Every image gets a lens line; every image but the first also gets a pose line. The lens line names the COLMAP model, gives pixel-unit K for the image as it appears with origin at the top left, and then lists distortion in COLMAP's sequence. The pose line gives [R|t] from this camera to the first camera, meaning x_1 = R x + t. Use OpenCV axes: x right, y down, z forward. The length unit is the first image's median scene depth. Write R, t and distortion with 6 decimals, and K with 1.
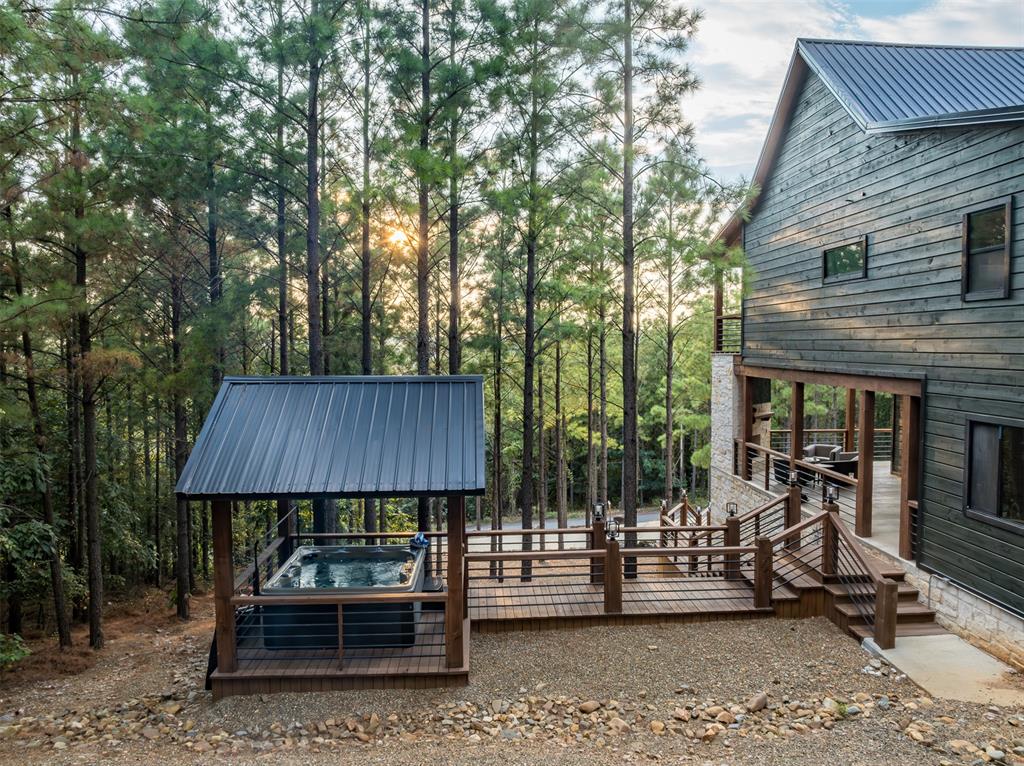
lens RADIAL K [[737.0, 0, 513.2], [0, 737.0, 379.4], [0, 0, 1]] dist [-0.061789, 0.026817]
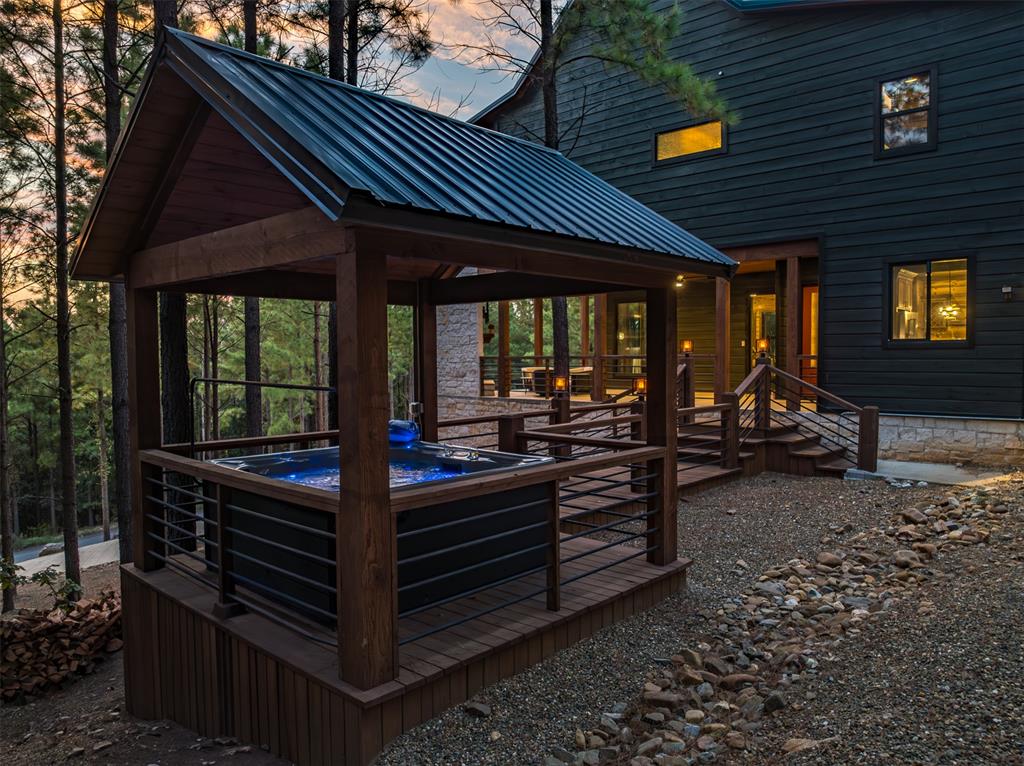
lens RADIAL K [[737.0, 0, 513.2], [0, 737.0, 379.4], [0, 0, 1]] dist [-0.061789, 0.026817]
pose [[0.720144, -0.031594, 0.693105, -0.589691], [0.046816, 0.998899, -0.003109, 0.216263], [-0.692244, 0.034687, 0.720830, 0.593425]]
